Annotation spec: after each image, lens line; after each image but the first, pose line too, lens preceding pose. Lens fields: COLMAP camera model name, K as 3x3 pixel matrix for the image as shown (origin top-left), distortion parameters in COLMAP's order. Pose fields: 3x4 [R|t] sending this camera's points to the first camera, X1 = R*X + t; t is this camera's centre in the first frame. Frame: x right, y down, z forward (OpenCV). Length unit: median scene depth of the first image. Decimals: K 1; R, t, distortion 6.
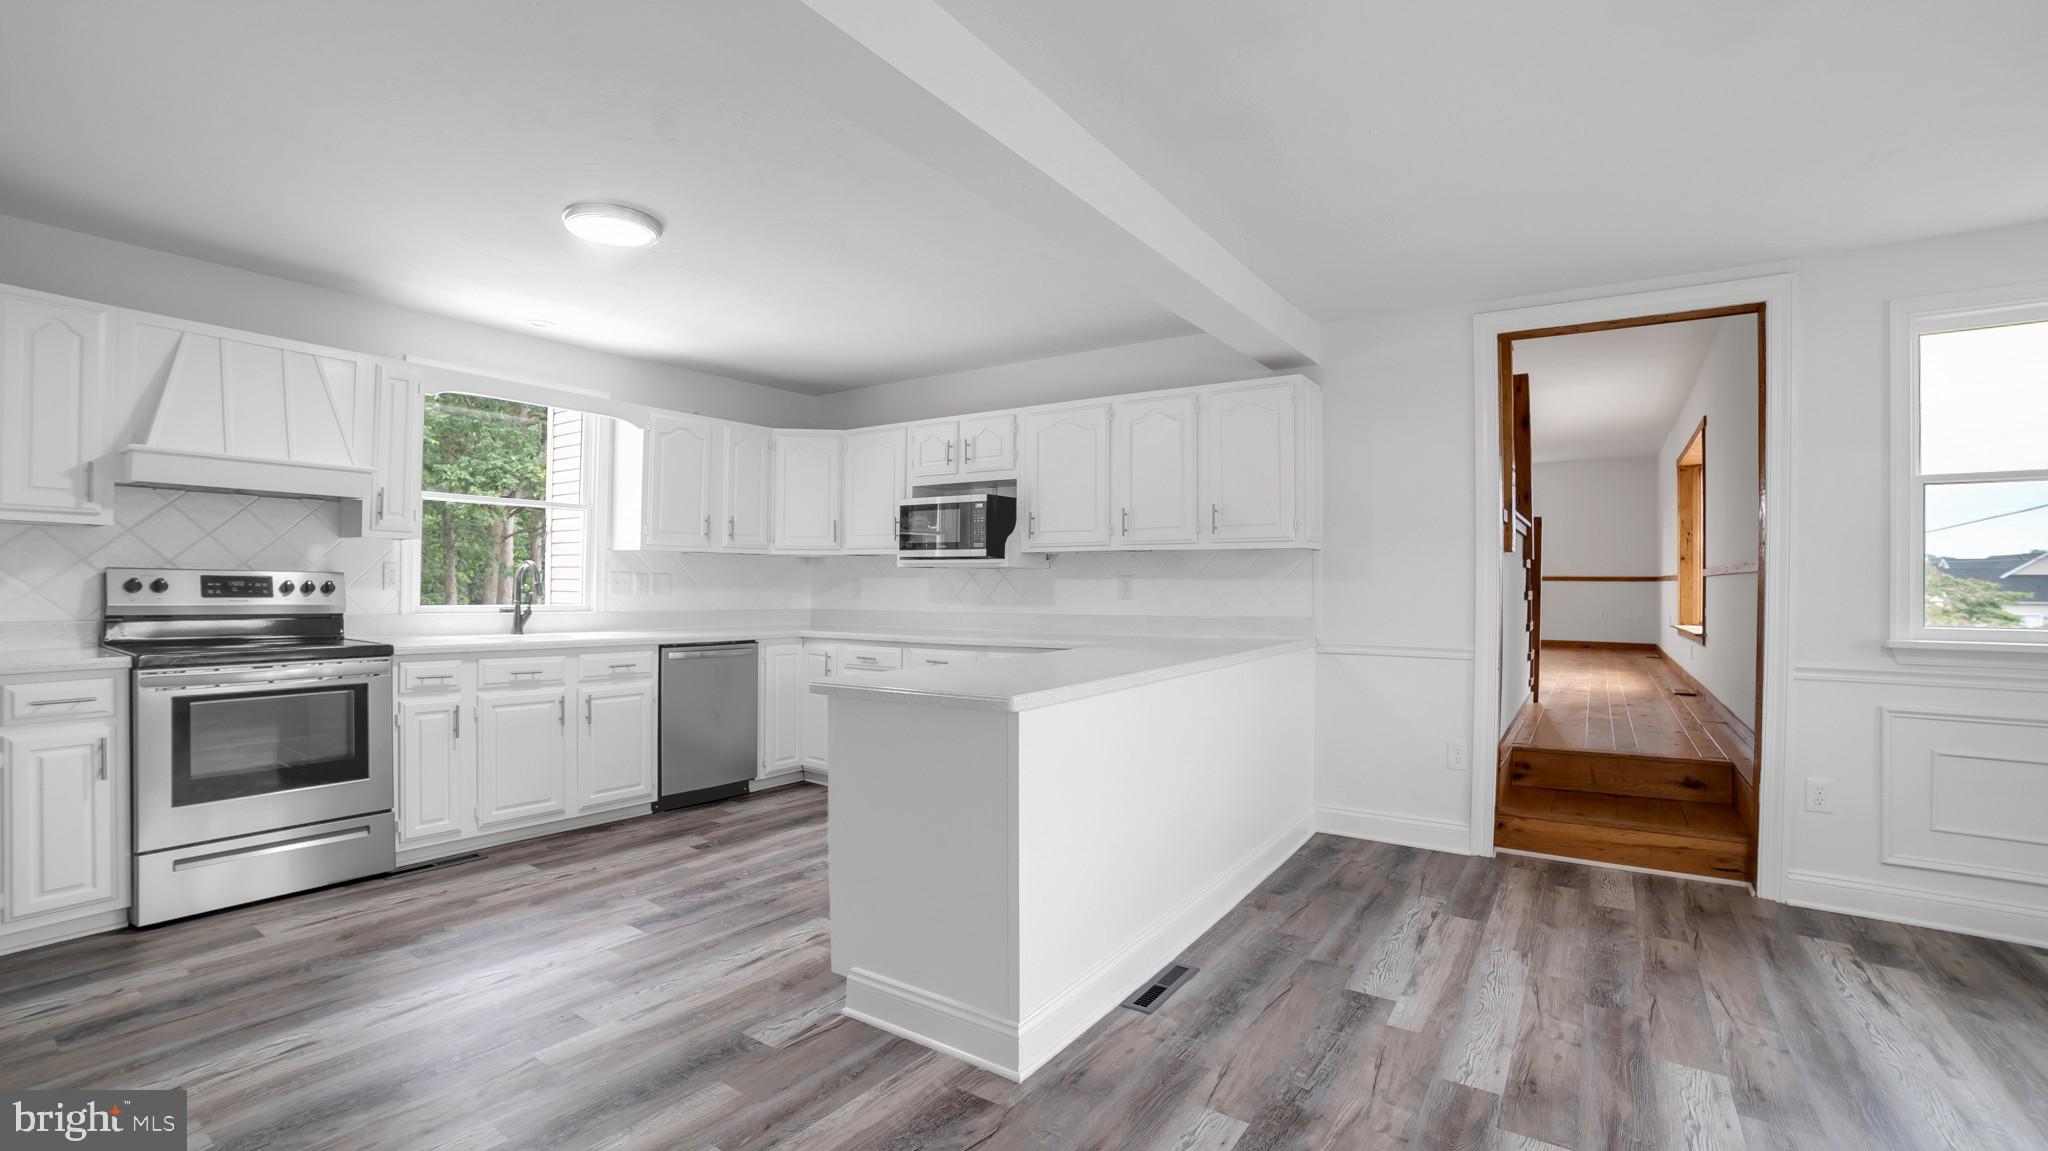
lens RADIAL K [[907.5, 0, 1024.8], [0, 907.5, 587.7], [0, 0, 1]] dist [-0.105855, 0.039812]
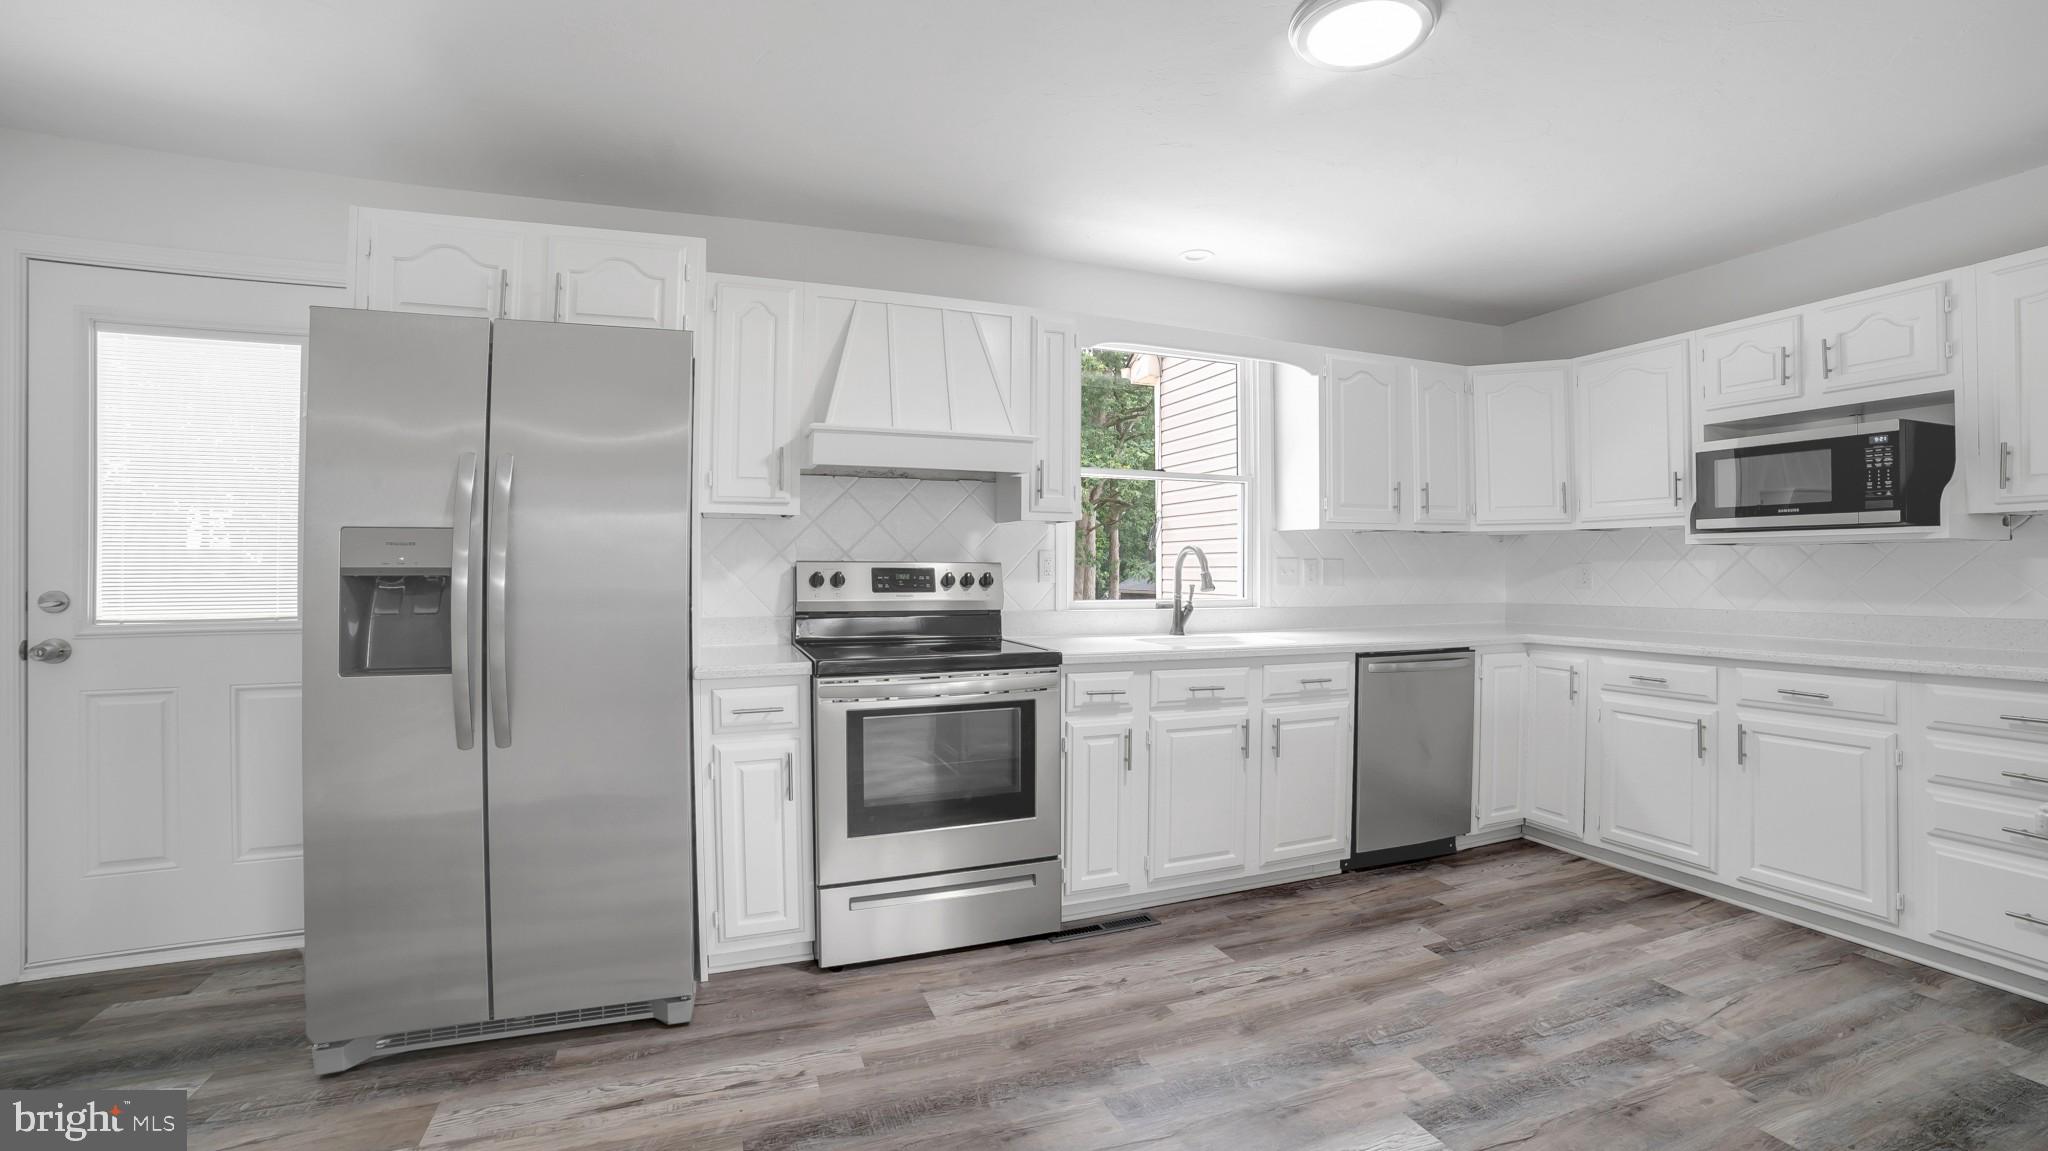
lens RADIAL K [[869.9, 0, 1014.4], [0, 869.9, 566.5], [0, 0, 1]] dist [-0.108419, 0.033057]
pose [[0.820126, -0.011837, -0.572061, -0.282685], [0.007186, 0.999920, -0.010388, -0.004906], [0.572138, 0.004409, 0.820145, 0.293244]]
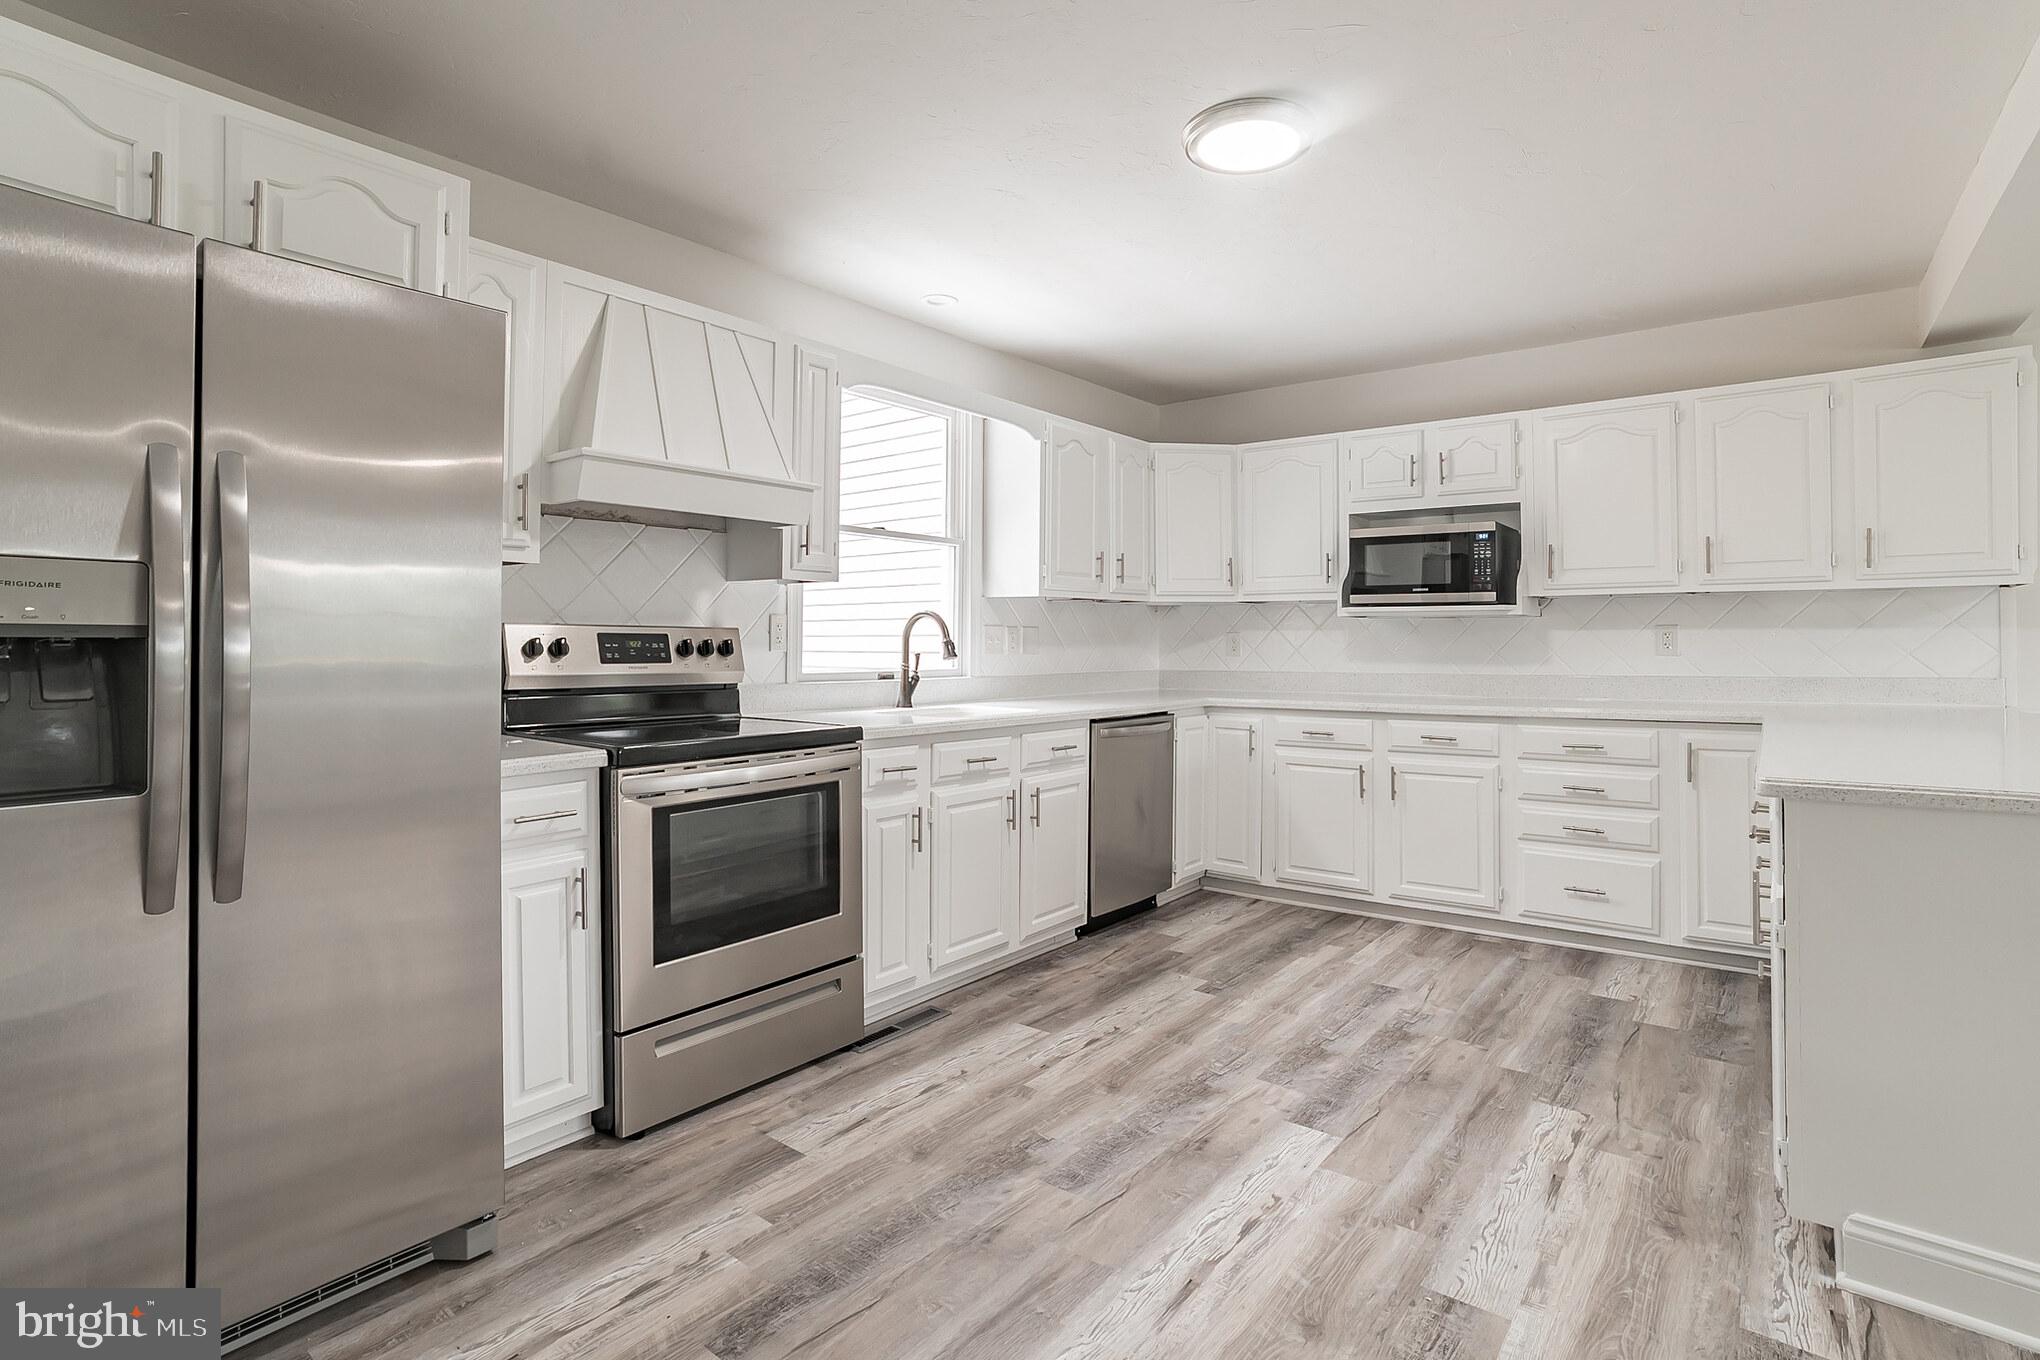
lens RADIAL K [[1015.3, 0, 1017.1], [0, 1015.3, 635.1], [0, 0, 1]] dist [-0.063886, -0.000050]
pose [[0.997972, -0.008227, -0.063114, -0.507228], [0.007773, 0.999942, -0.007432, -0.003173], [0.063171, 0.006926, 0.997979, 0.151707]]
